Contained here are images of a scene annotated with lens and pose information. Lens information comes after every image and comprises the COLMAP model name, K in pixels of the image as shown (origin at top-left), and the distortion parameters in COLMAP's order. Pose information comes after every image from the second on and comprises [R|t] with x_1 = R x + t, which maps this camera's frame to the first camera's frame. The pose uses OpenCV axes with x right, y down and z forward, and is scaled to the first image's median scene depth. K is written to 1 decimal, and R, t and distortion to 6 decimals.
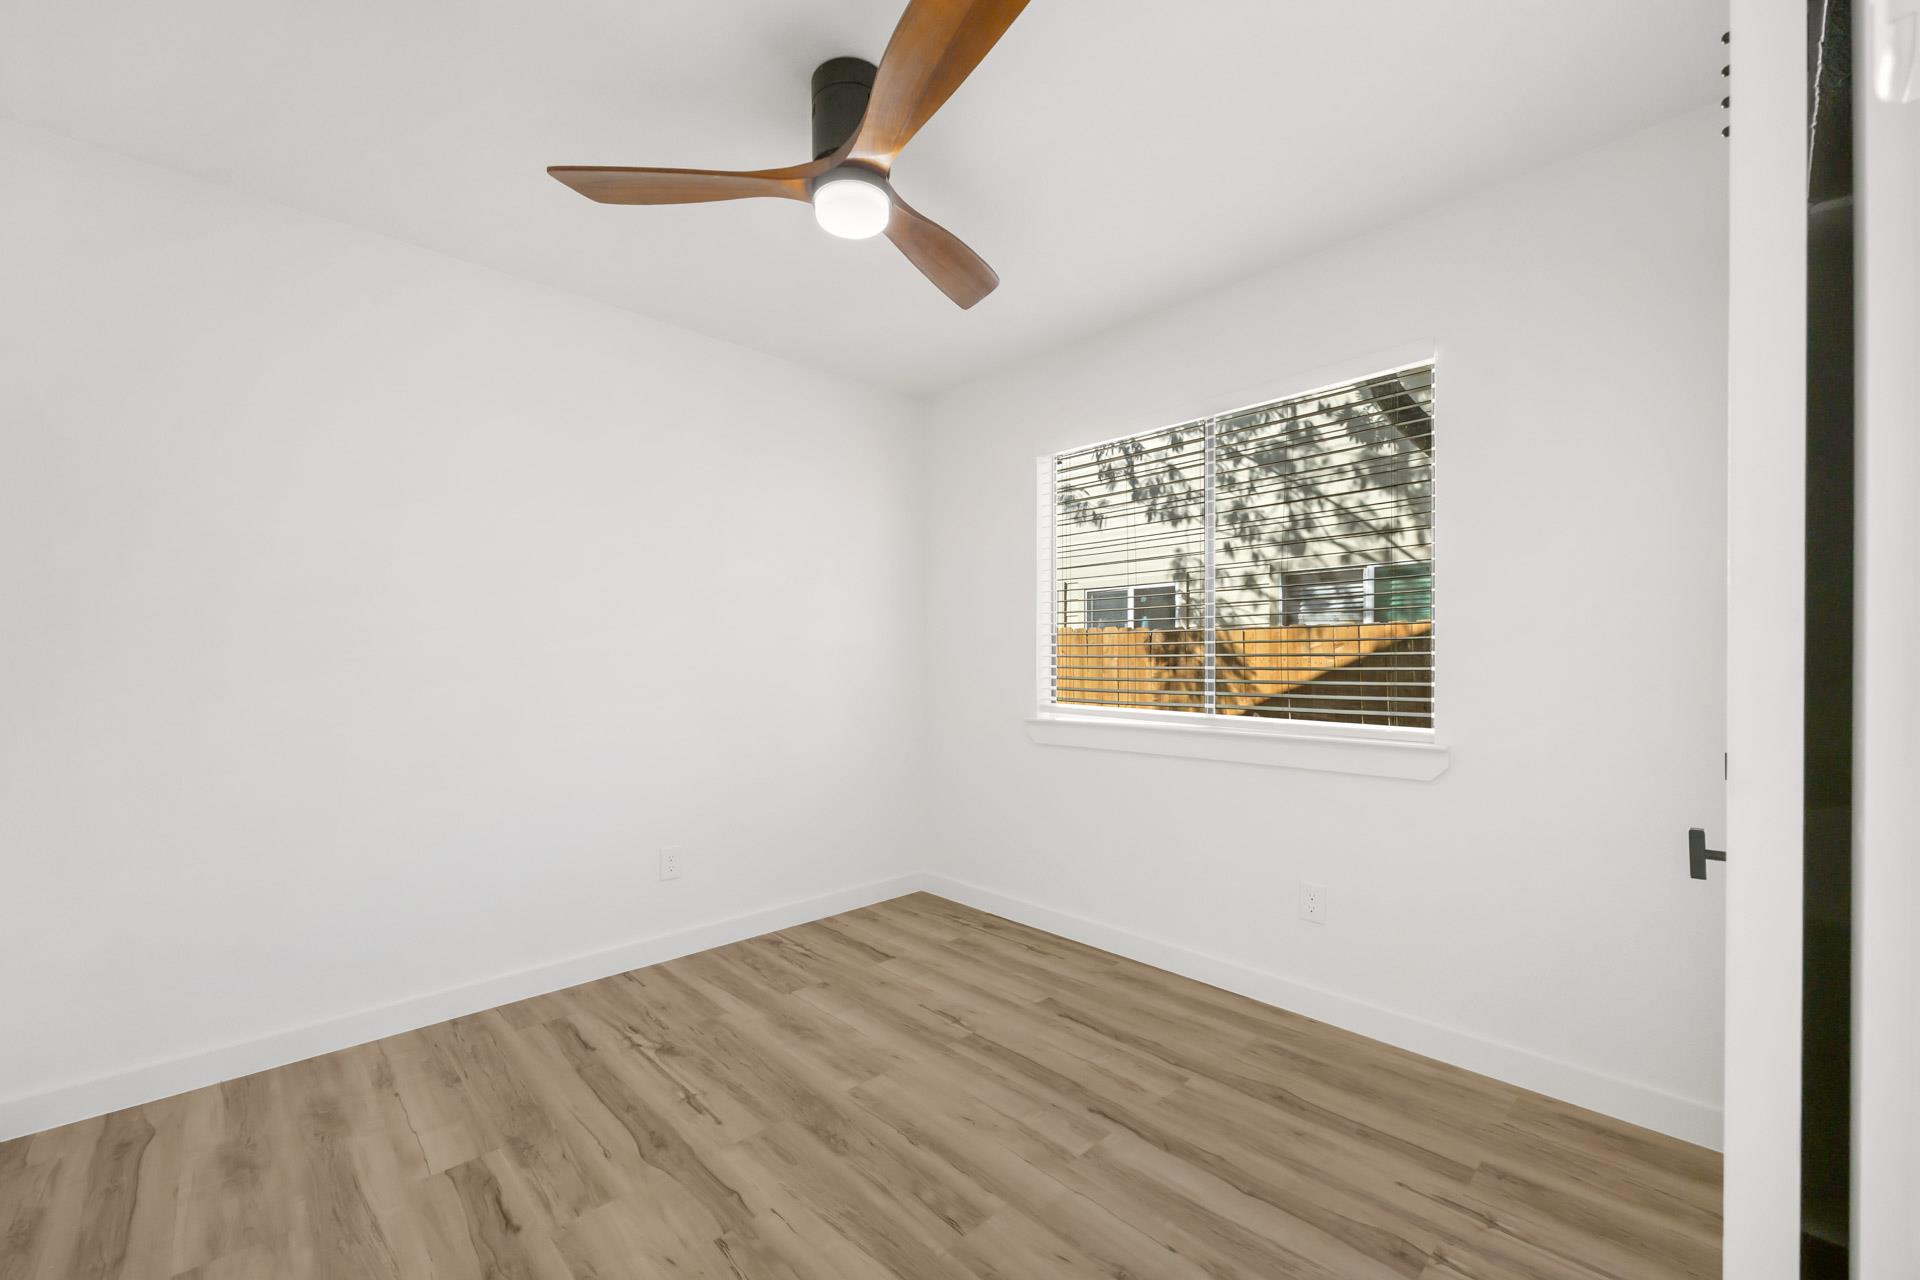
lens RADIAL K [[778.4, 0, 958.6], [0, 778.4, 665.4], [0, 0, 1]] dist [-0.001569, -0.000060]
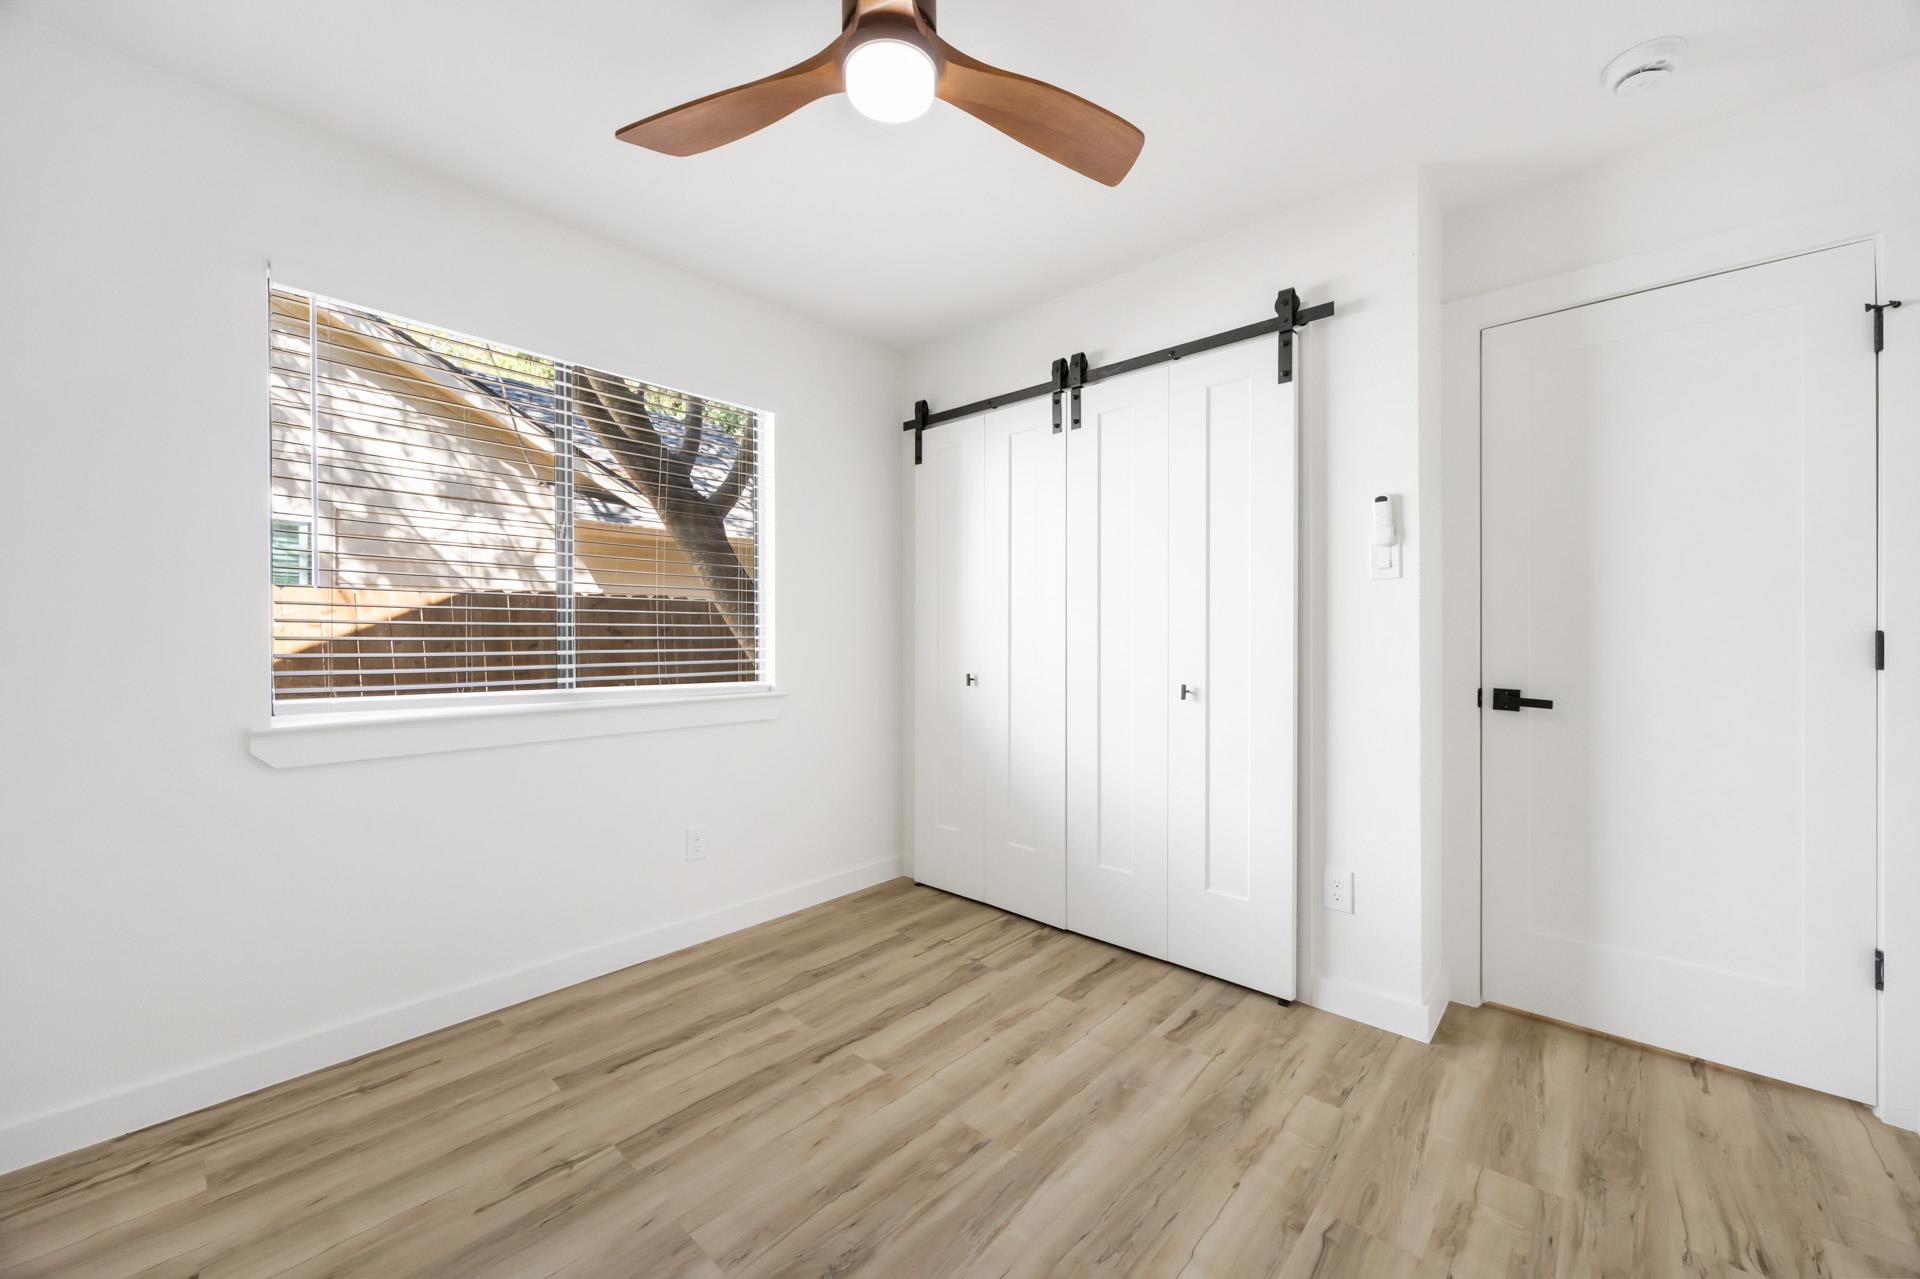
lens RADIAL K [[734.6, 0, 961.2], [0, 734.6, 644.2], [0, 0, 1]] dist [-0.000424, -0.000149]
pose [[-0.079509, -0.014015, 0.996736, -0.742790], [0.003185, 0.999892, 0.014313, -0.000245], [-0.996829, 0.004313, -0.079456, 0.802867]]
